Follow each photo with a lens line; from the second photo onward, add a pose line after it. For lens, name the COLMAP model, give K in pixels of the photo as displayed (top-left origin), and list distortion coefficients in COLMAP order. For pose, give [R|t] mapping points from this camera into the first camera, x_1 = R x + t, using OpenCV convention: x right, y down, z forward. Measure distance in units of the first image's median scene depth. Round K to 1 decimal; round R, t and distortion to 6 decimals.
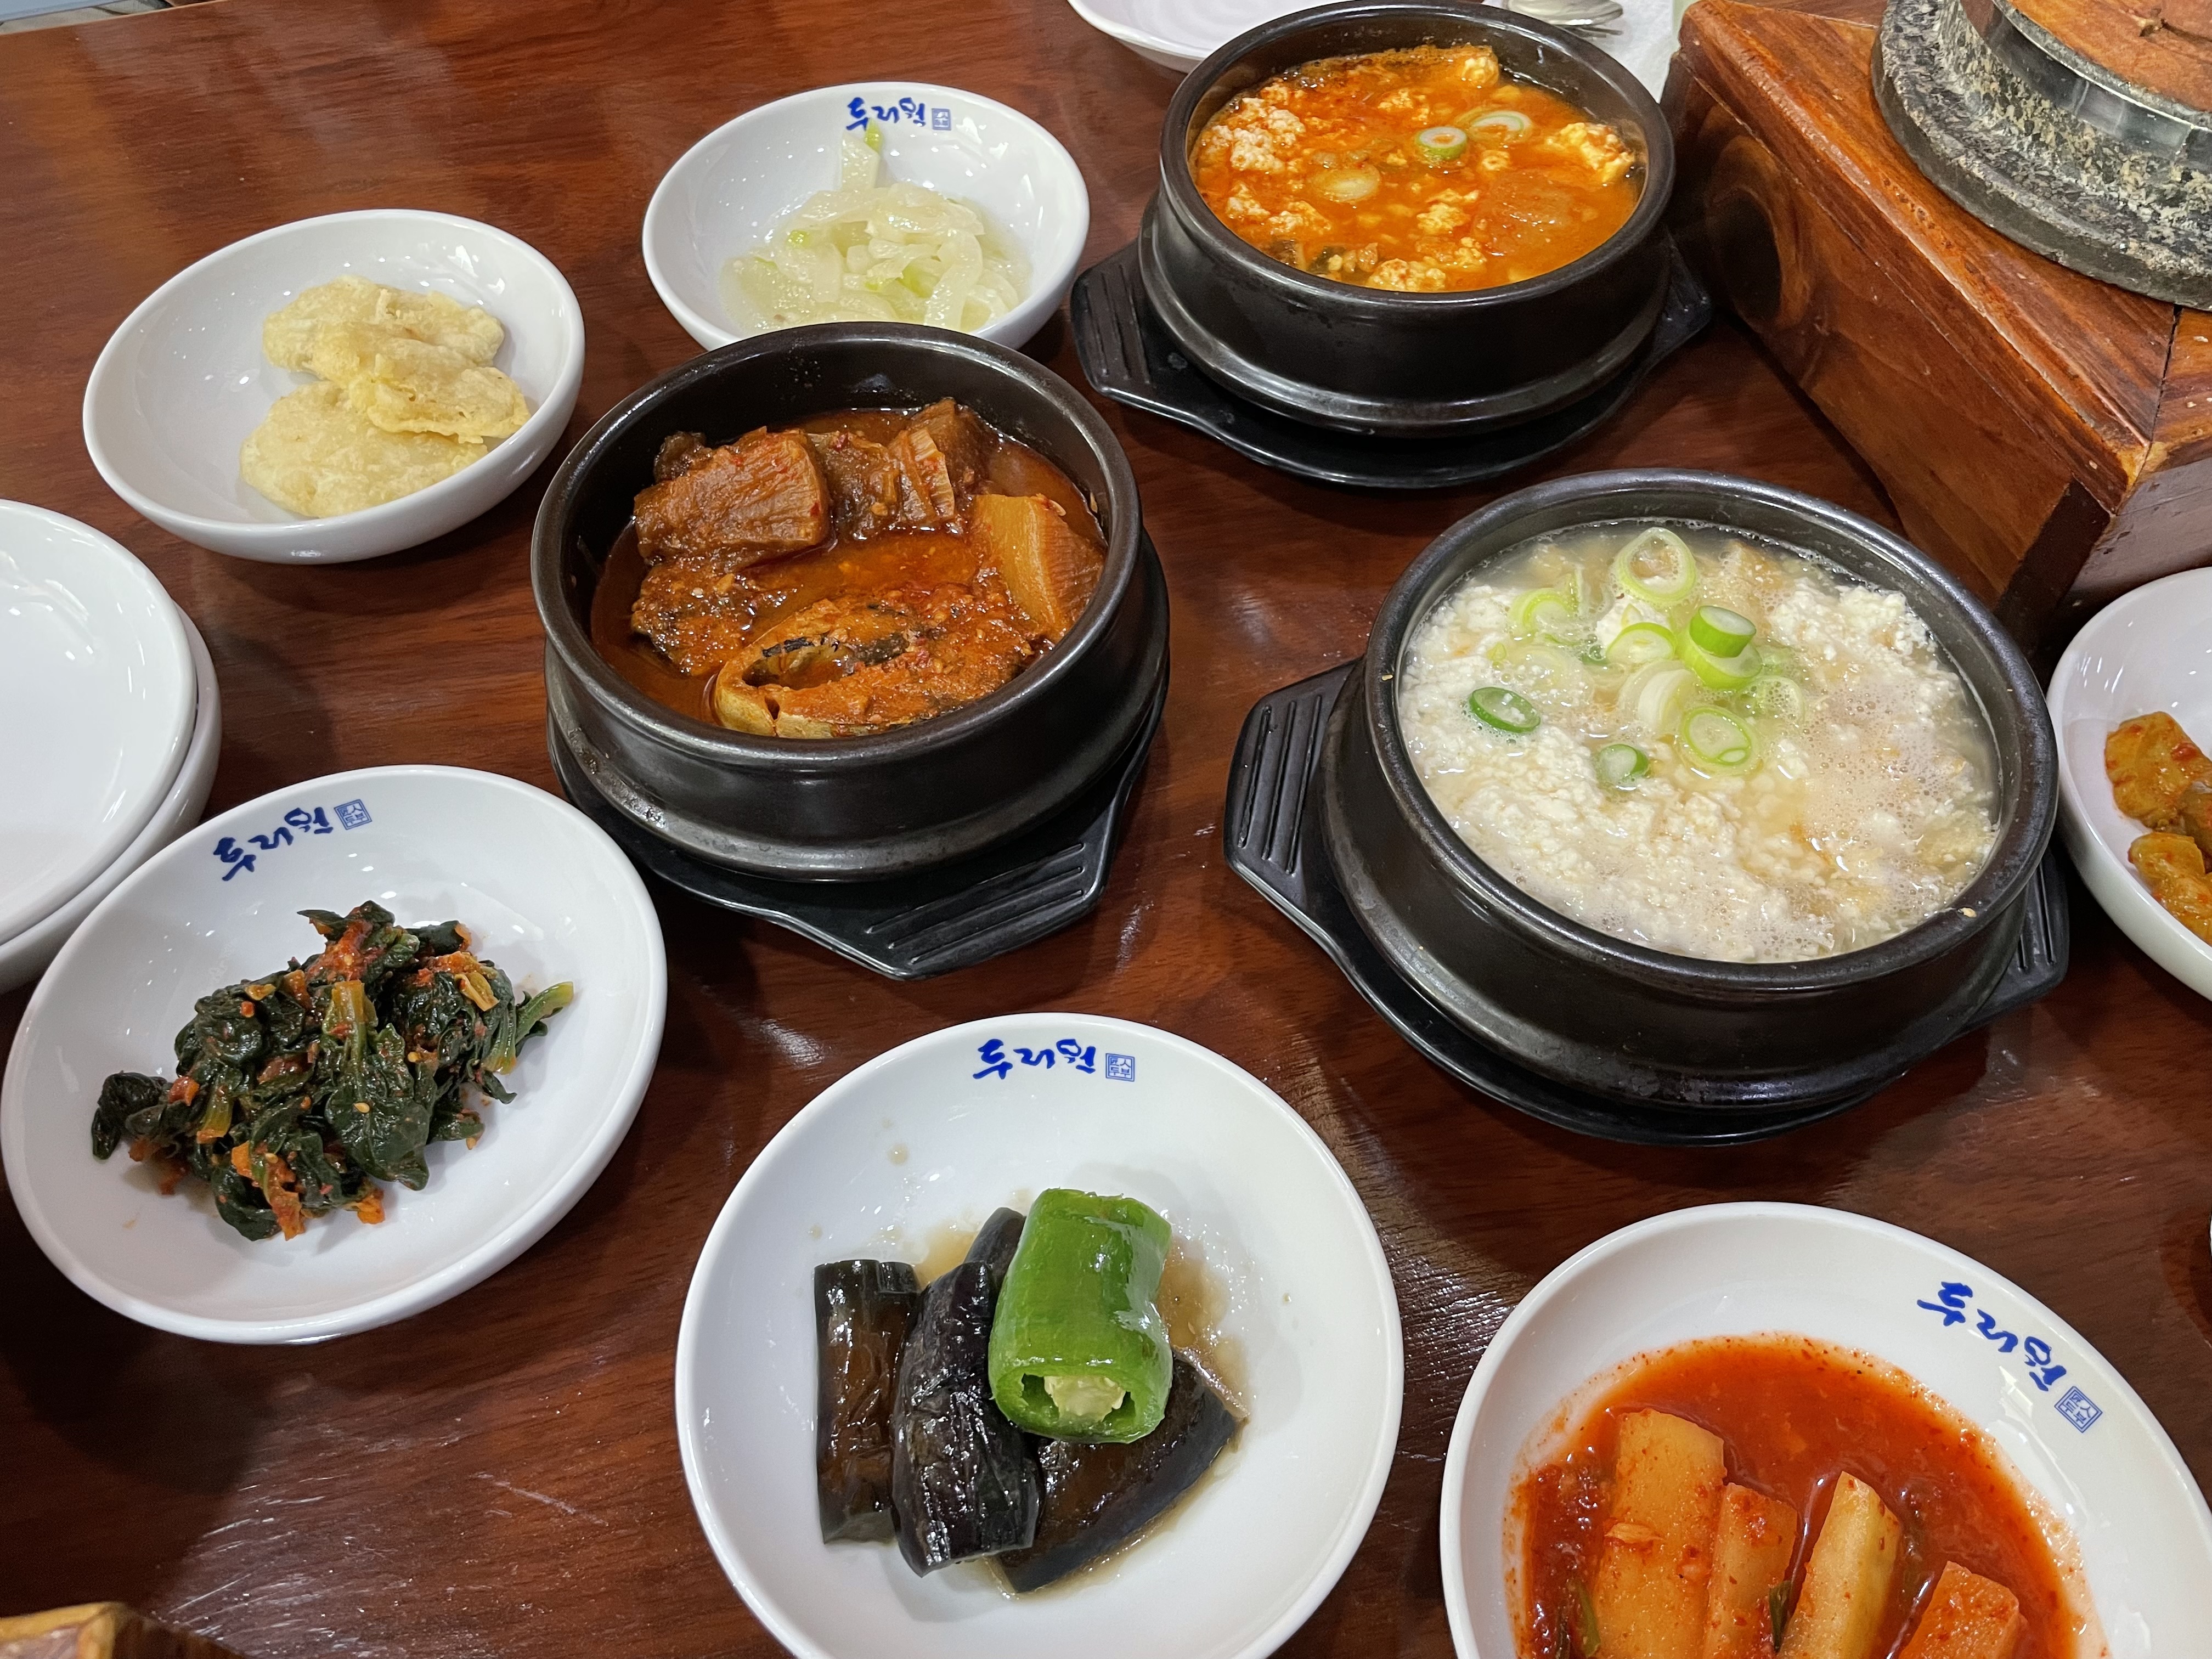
lens RADIAL K [[1695.0, 0, 1121.8], [0, 1695.0, 818.9], [0, 0, 1]] dist [0.053440, -0.086595]
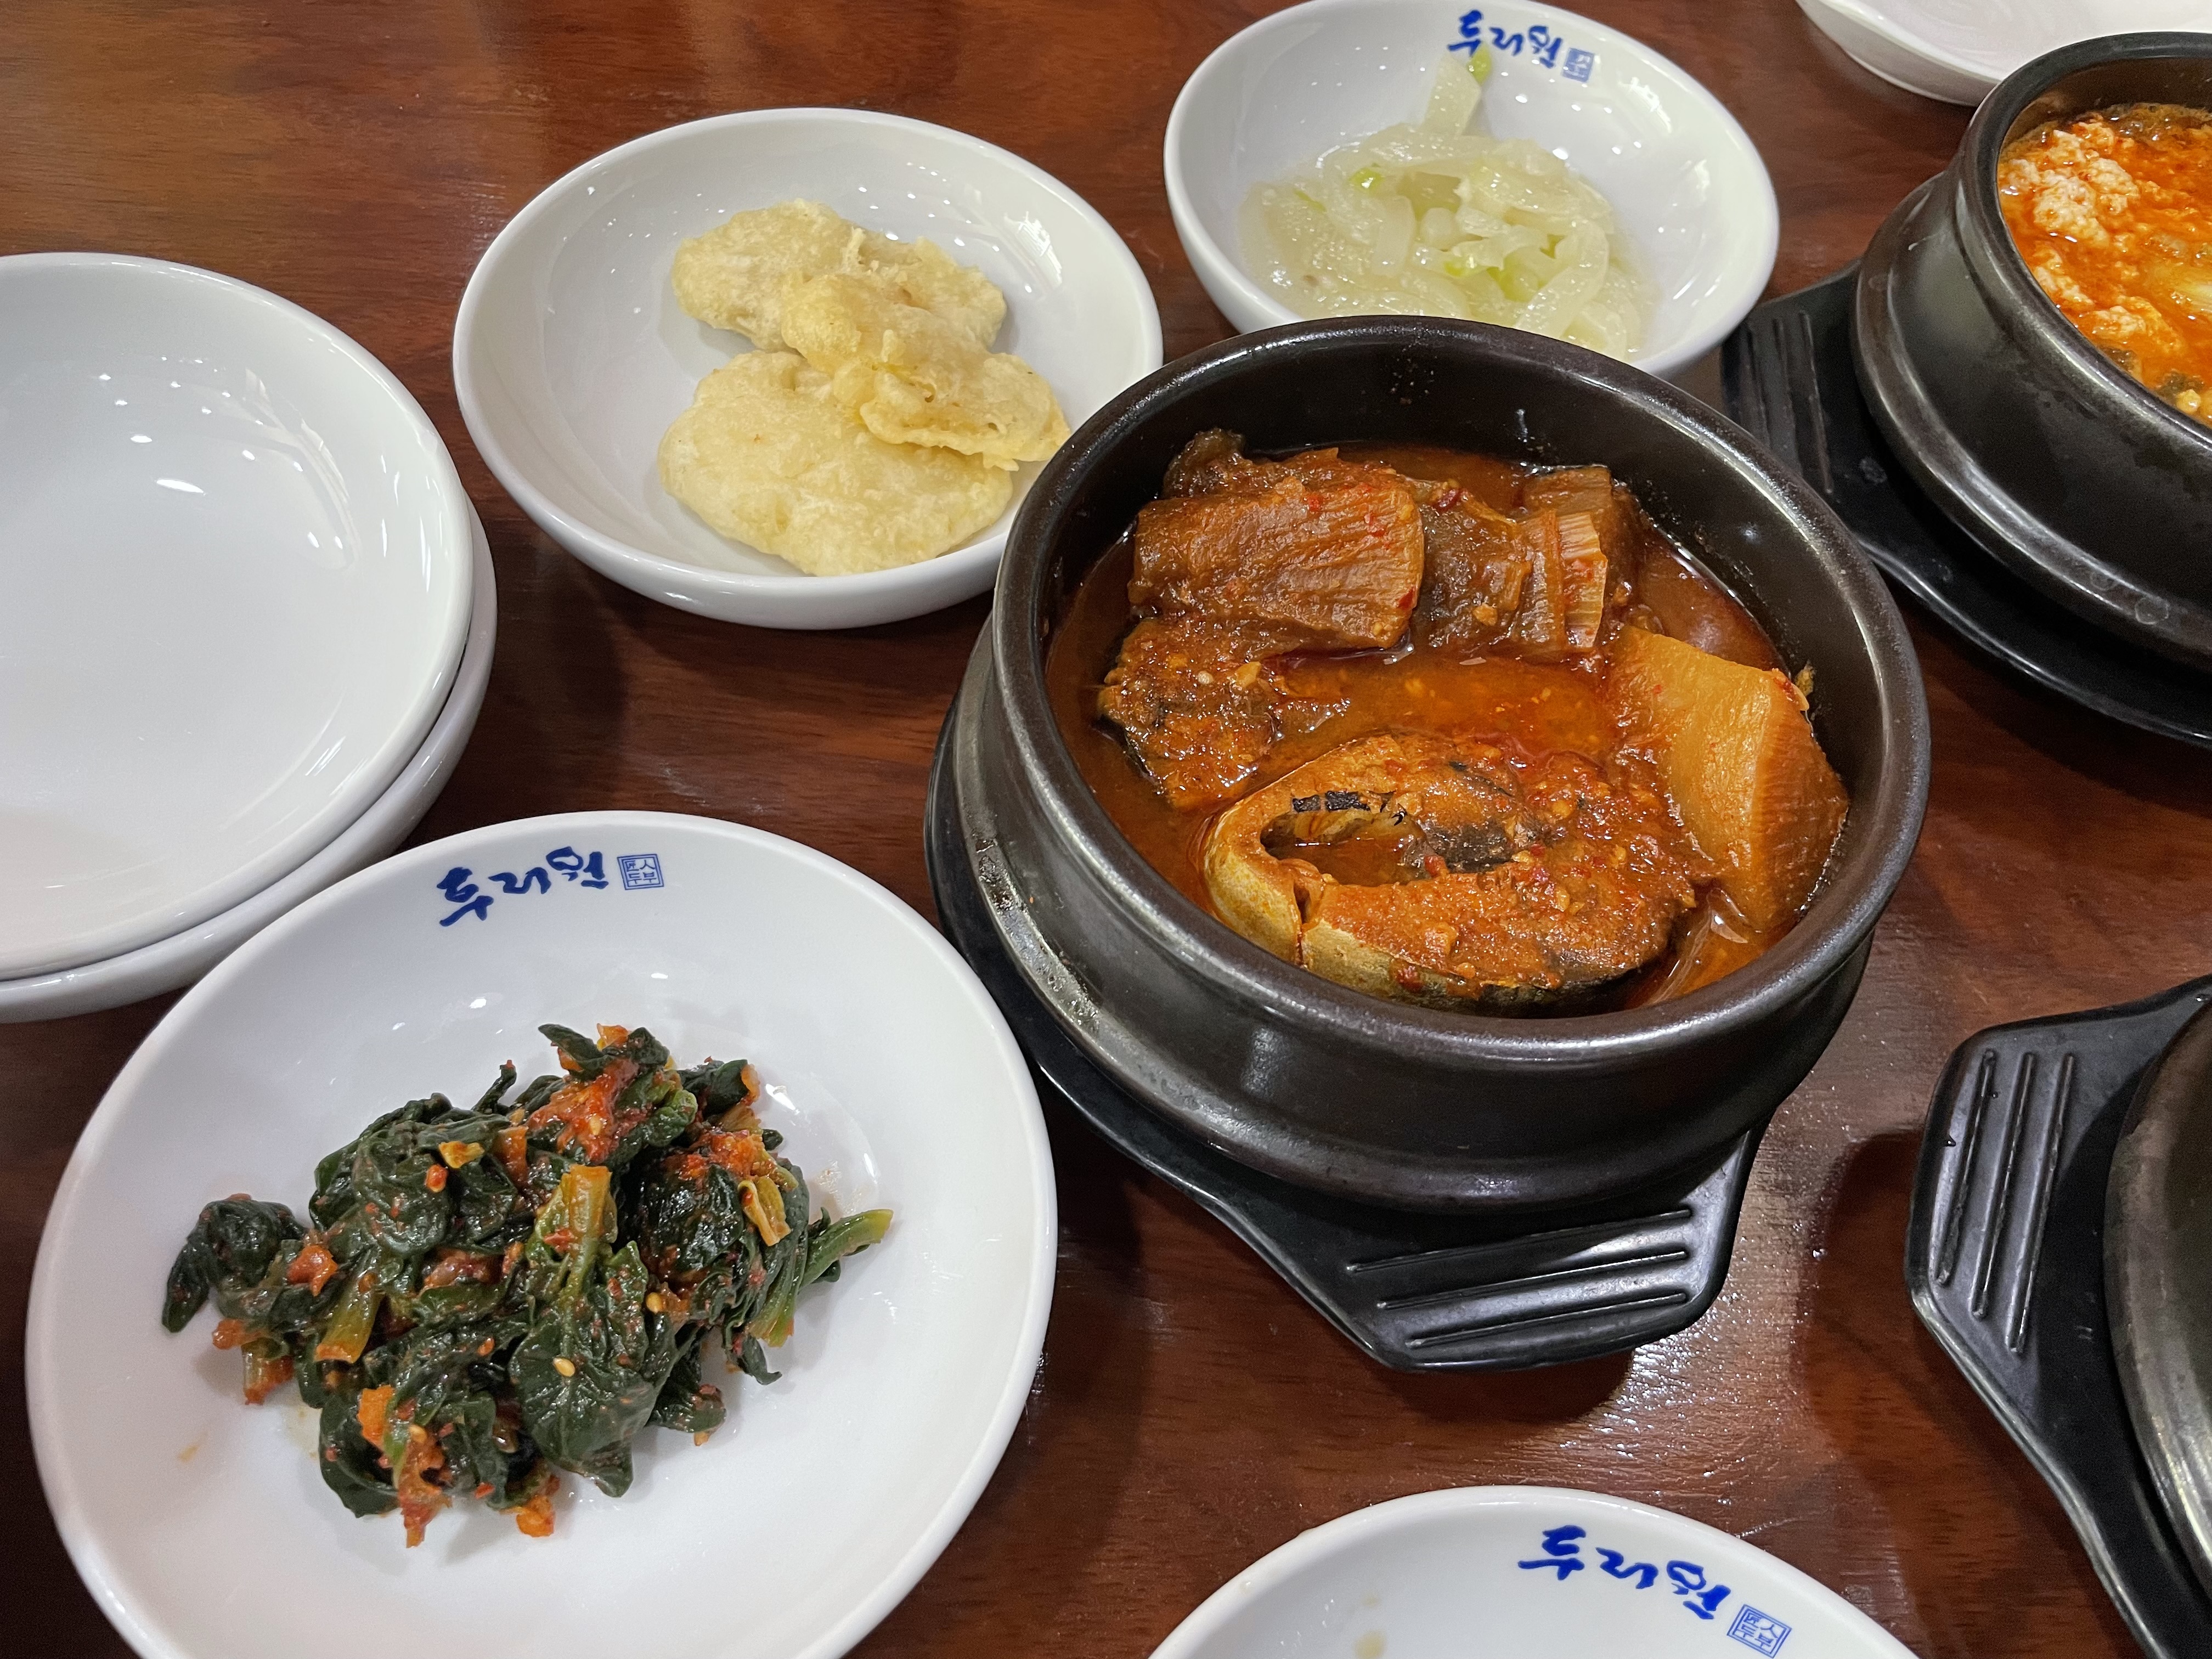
lens RADIAL K [[1695.0, 0, 1114.0], [0, 1695.0, 844.9], [0, 0, 1]] dist [0.053440, -0.086595]
pose [[0.963764, 0.255710, -0.075965, -0.188331], [-0.253139, 0.966522, 0.041892, -0.077512], [0.084134, -0.021145, 0.996230, 0.290170]]
